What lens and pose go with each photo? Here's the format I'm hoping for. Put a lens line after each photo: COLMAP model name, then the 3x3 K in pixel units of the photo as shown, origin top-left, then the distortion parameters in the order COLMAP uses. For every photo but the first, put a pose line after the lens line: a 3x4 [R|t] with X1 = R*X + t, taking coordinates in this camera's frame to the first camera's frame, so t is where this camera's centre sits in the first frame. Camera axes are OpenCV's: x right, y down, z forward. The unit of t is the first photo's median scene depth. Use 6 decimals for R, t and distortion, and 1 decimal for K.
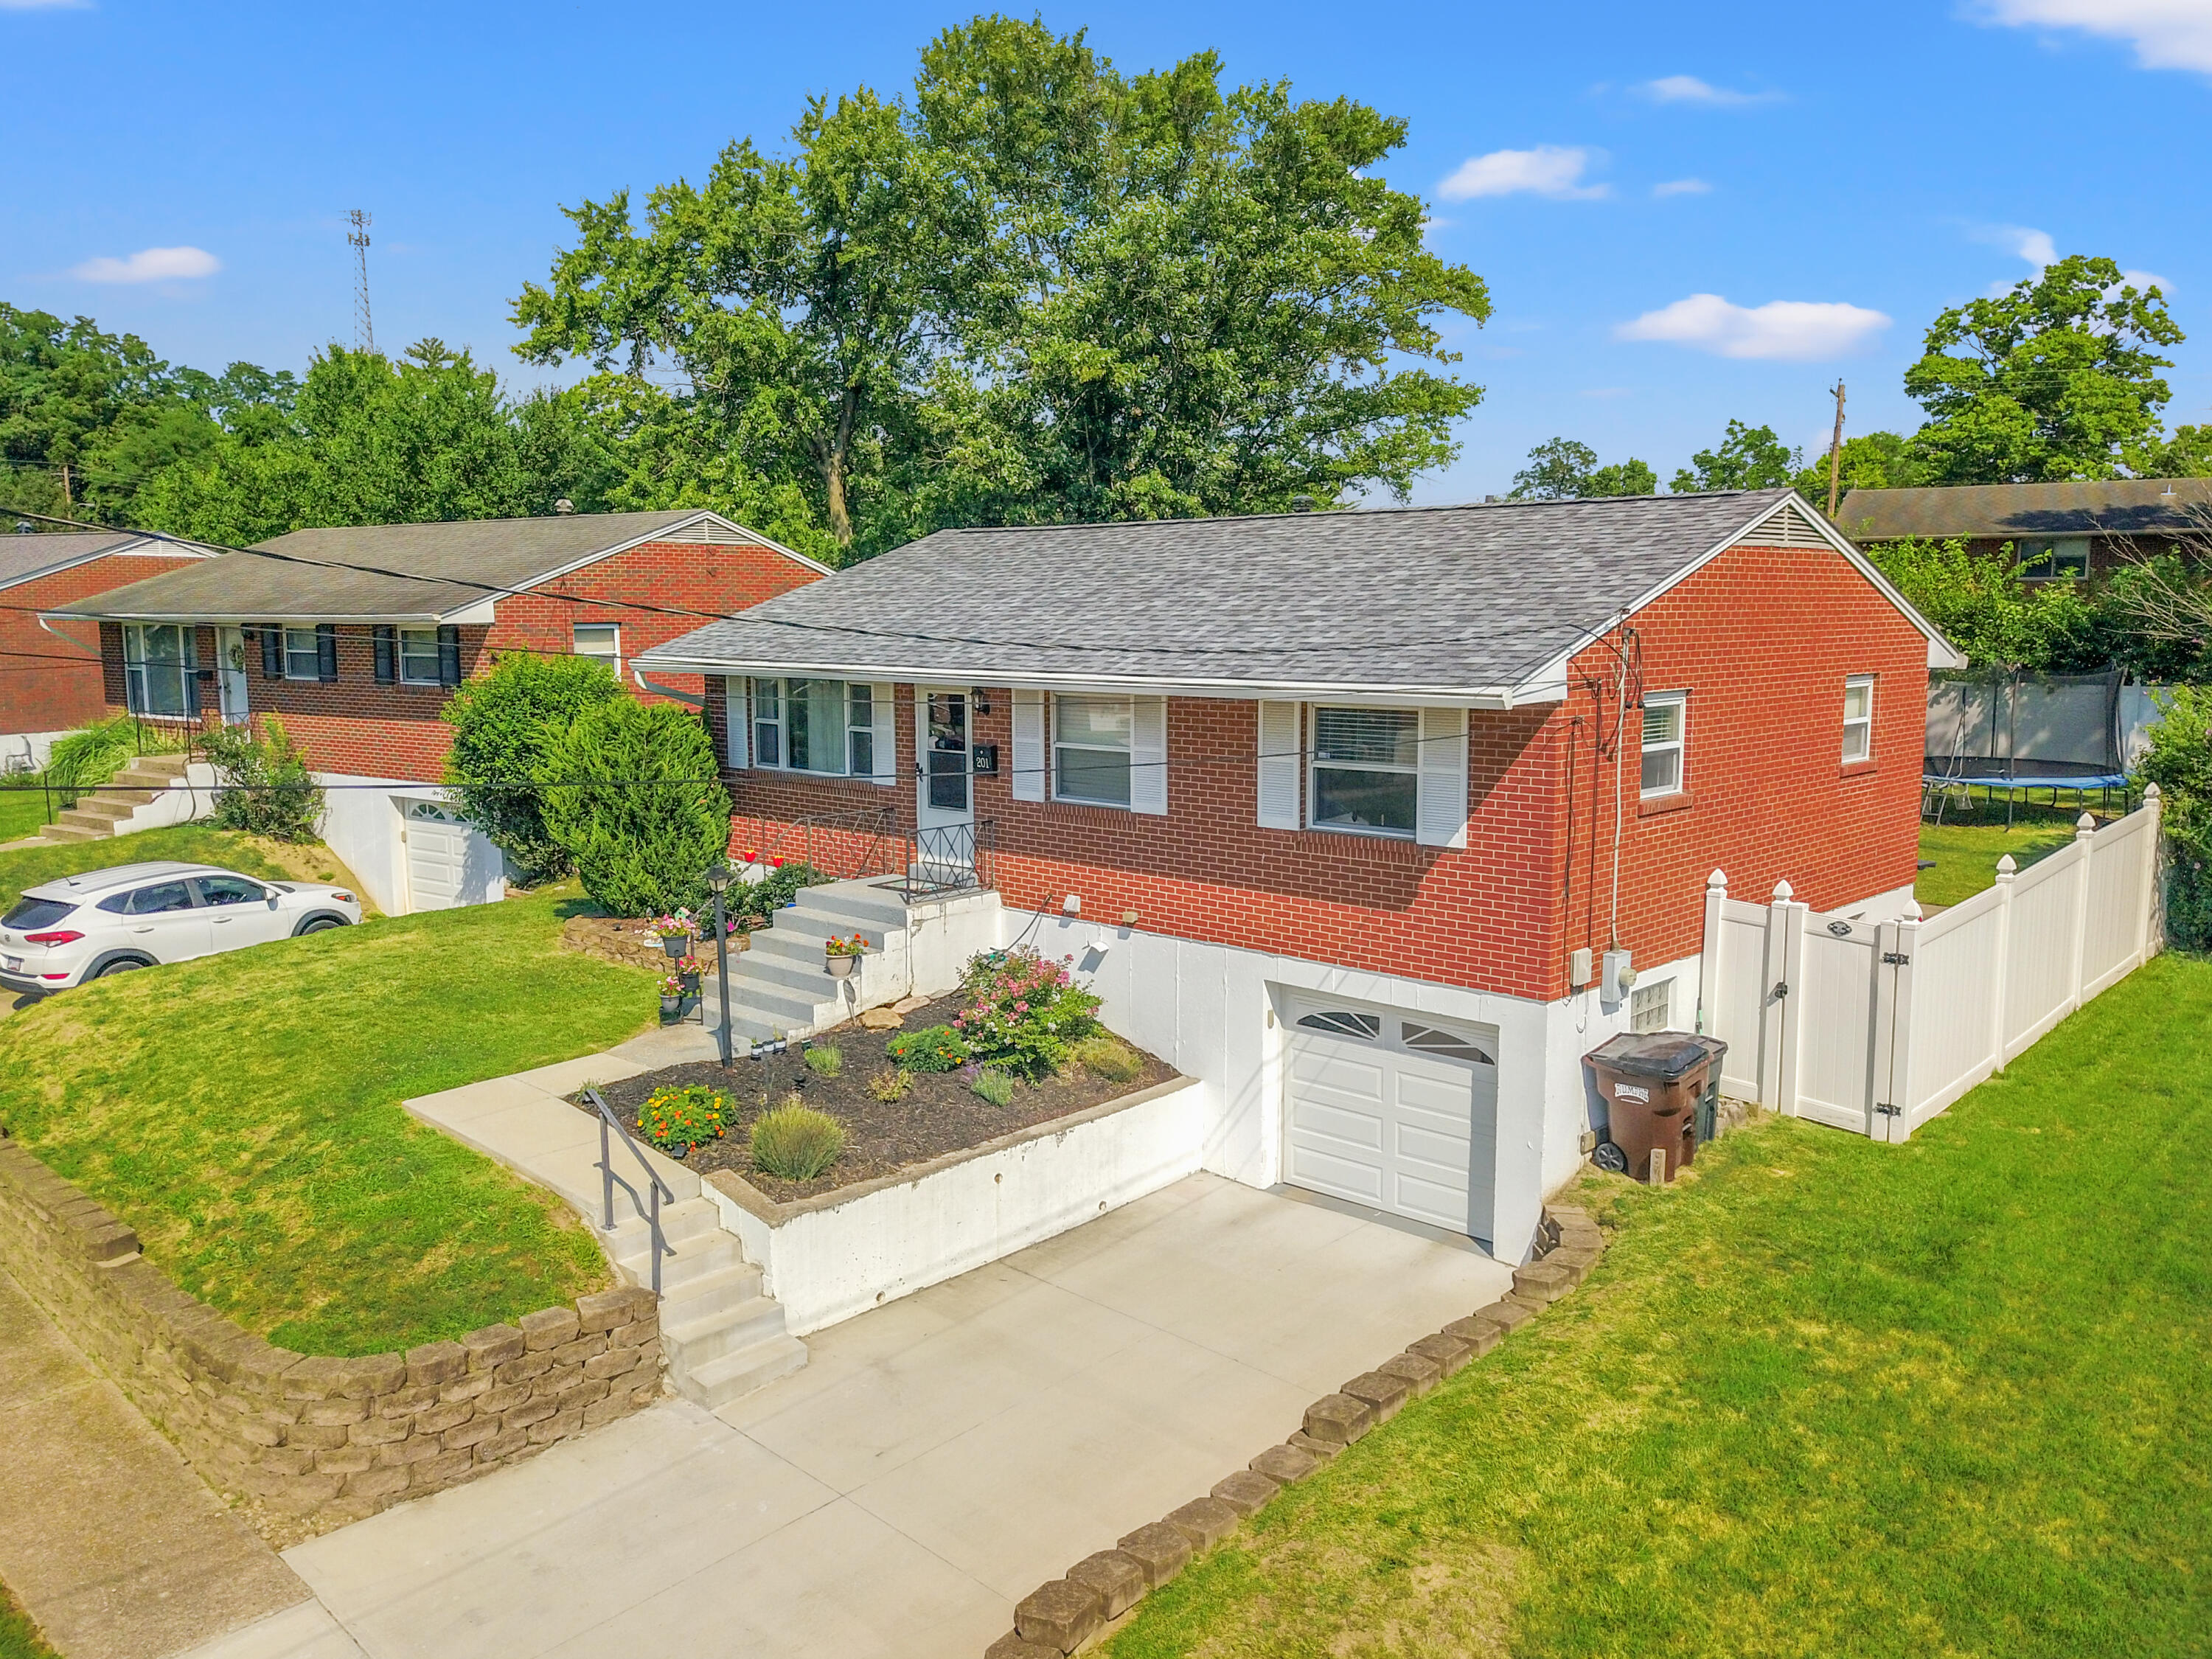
lens RADIAL K [[1711.1, 0, 1104.3], [0, 1711.1, 815.6], [0, 0, 1]] dist [-0.002601, 0.010098]
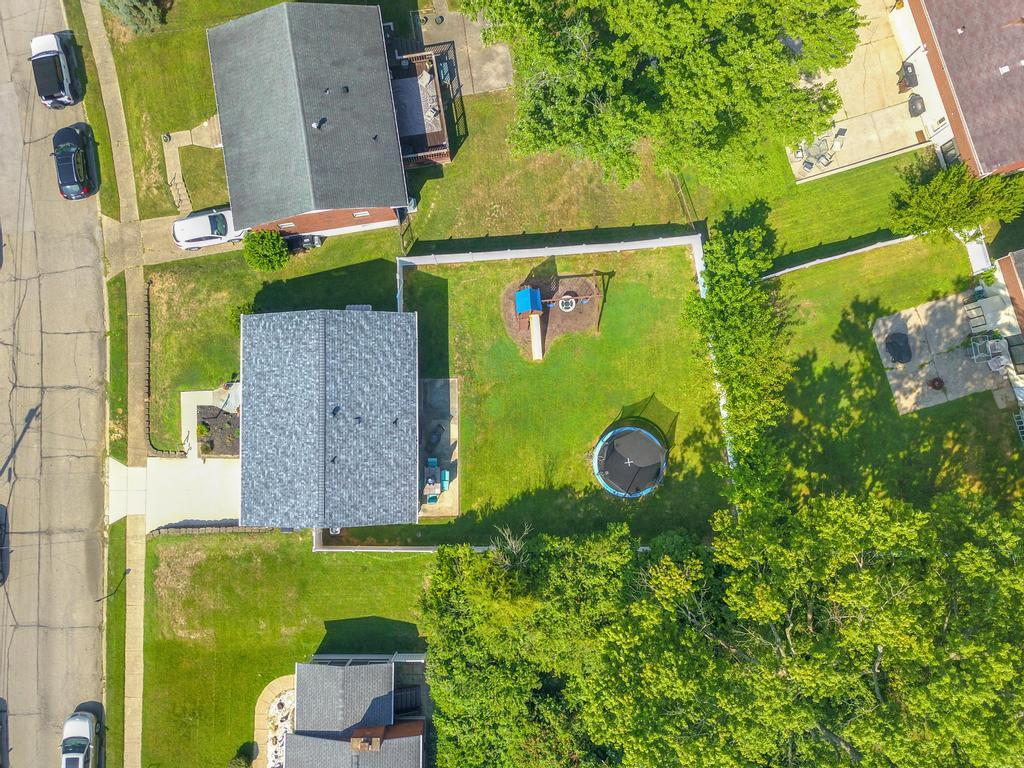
lens RADIAL K [[792.1, 0, 511.4], [0, 792.1, 386.6], [0, 0, 1]] dist [-0.002601, 0.010098]
pose [[0.702271, 0.710459, -0.045431, 0.587216], [-0.090093, 0.151995, 0.984267, -2.747021], [0.706186, -0.687129, 0.170749, 1.235640]]
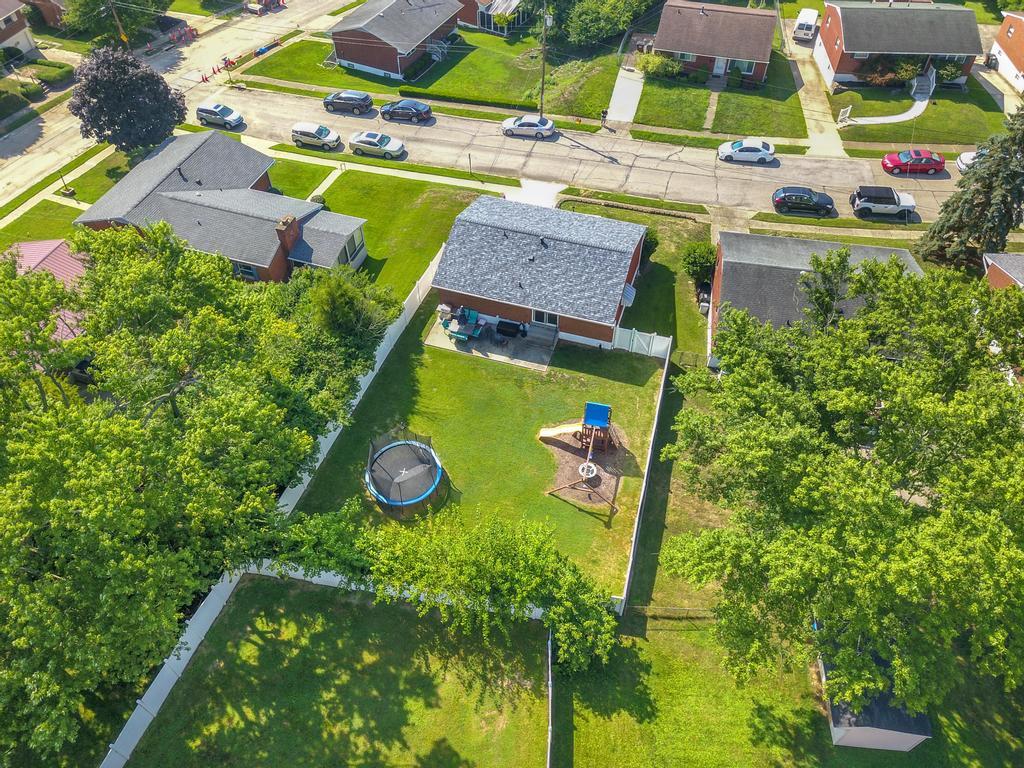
lens RADIAL K [[792.1, 0, 503.8], [0, 792.1, 382.8], [0, 0, 1]] dist [-0.002601, 0.010098]
pose [[-0.903886, 0.331669, -0.270160, 1.242282], [-0.034094, 0.573684, 0.818367, -2.311827], [0.426414, 0.748921, -0.507236, 3.043472]]
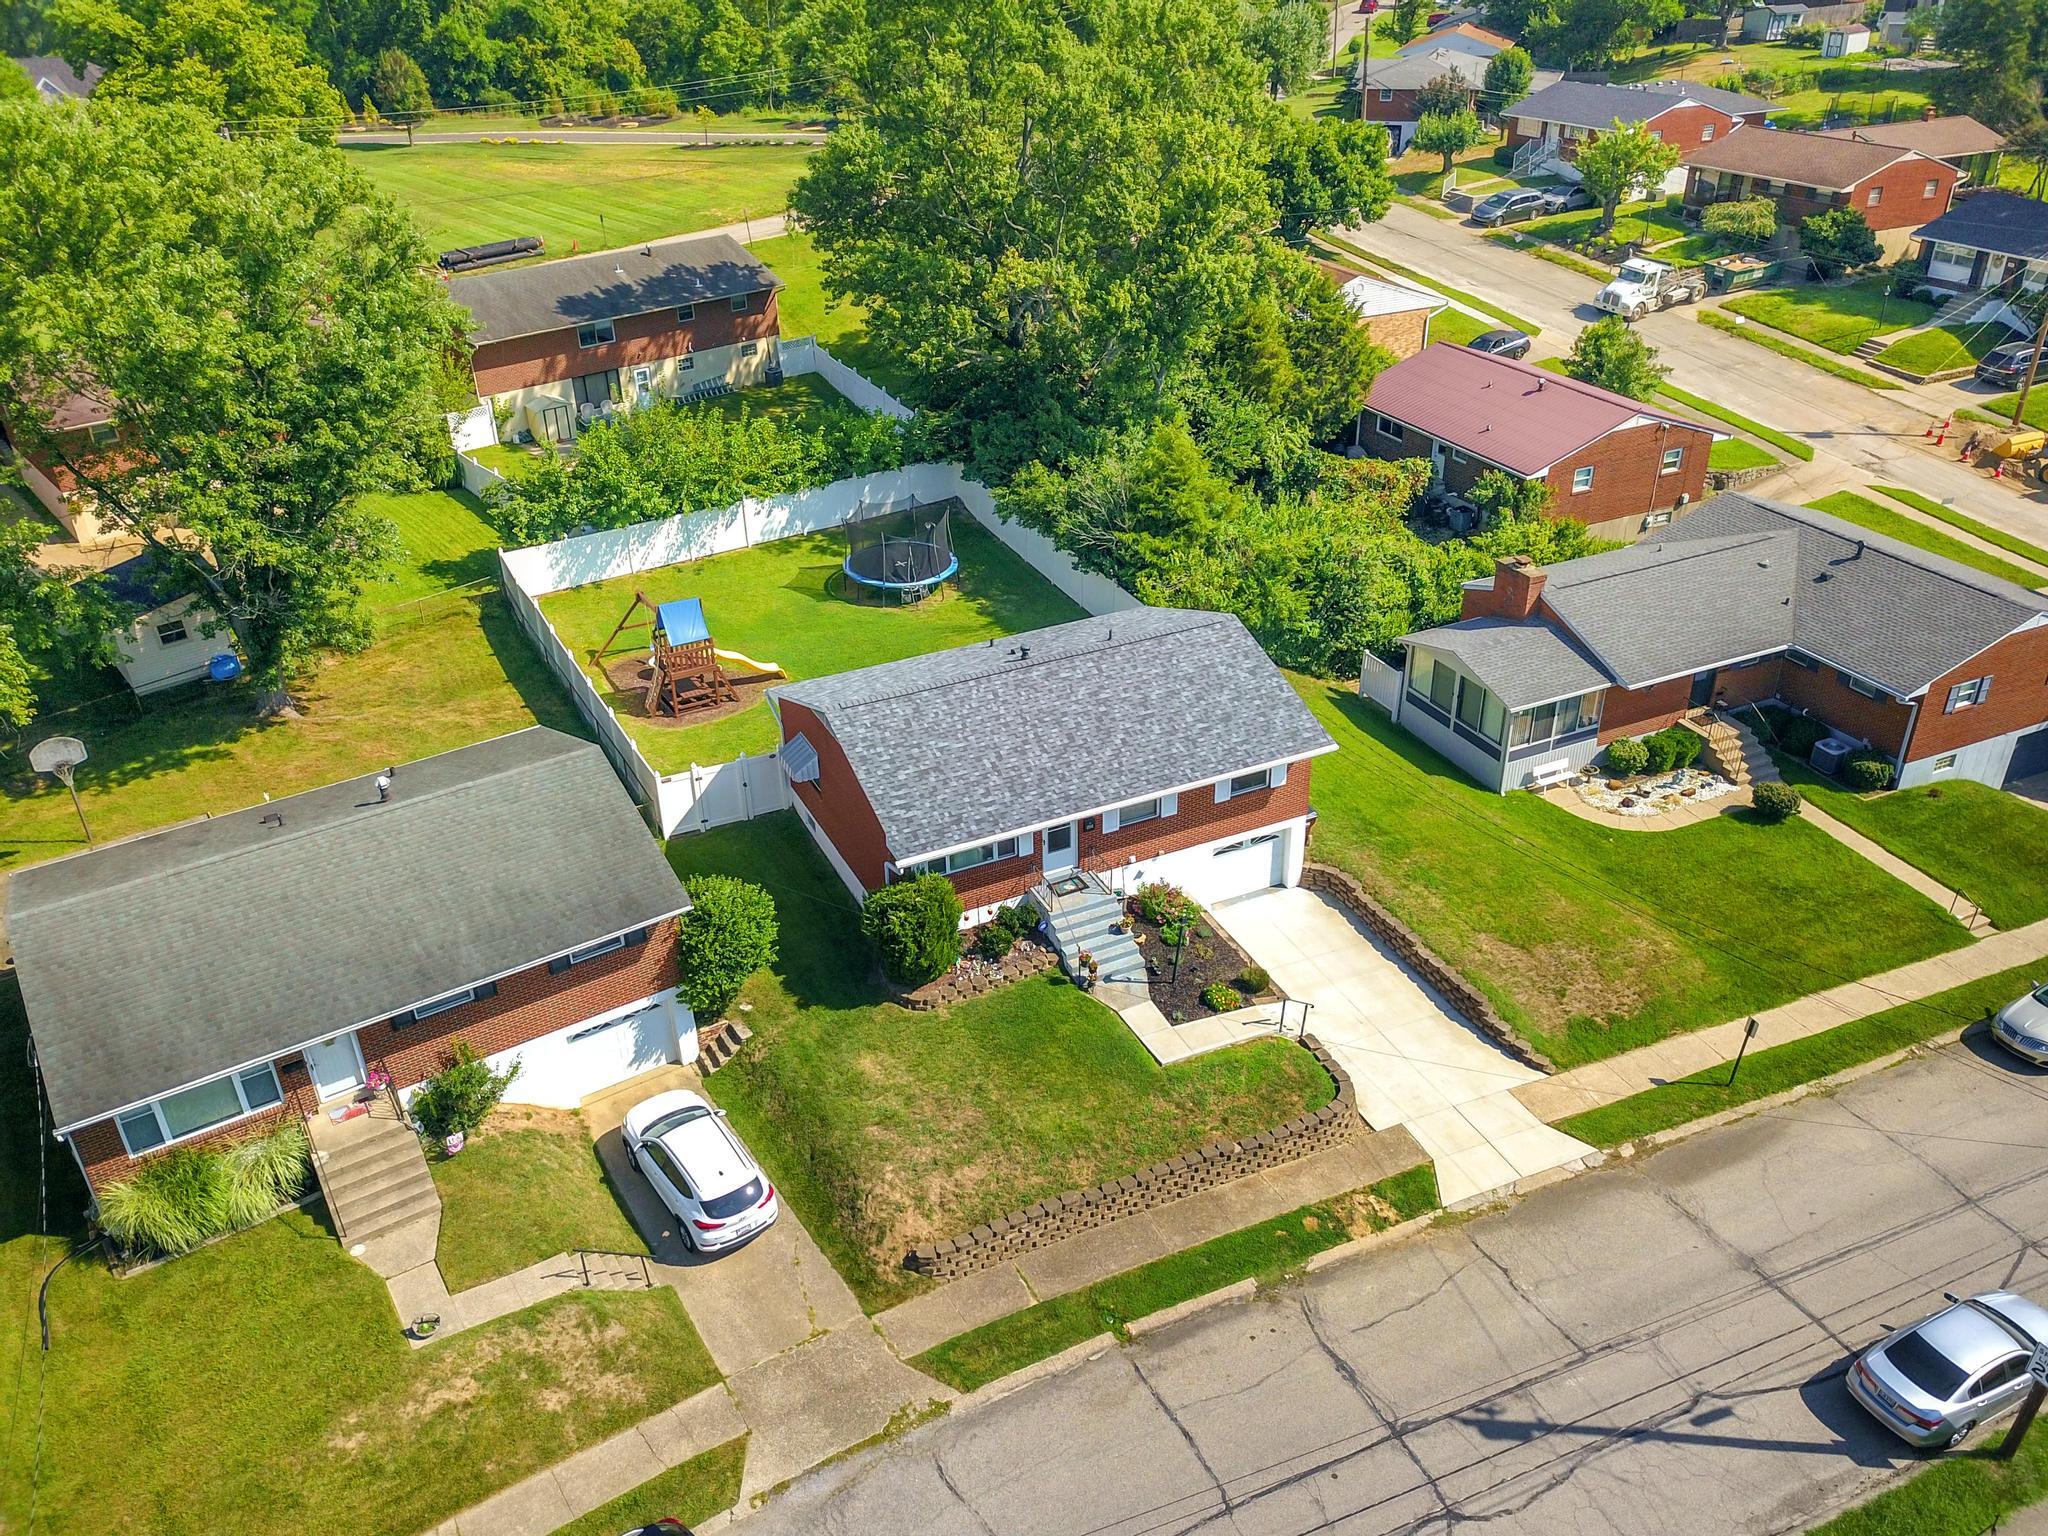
lens RADIAL K [[1584.2, 0, 1014.1], [0, 1584.2, 762.9], [0, 0, 1]] dist [-0.002601, 0.010098]
pose [[0.357537, -0.461328, 0.812000, -1.906903], [0.134081, 0.885822, 0.444231, -1.132035], [-0.924224, -0.049955, 0.378570, 0.294577]]
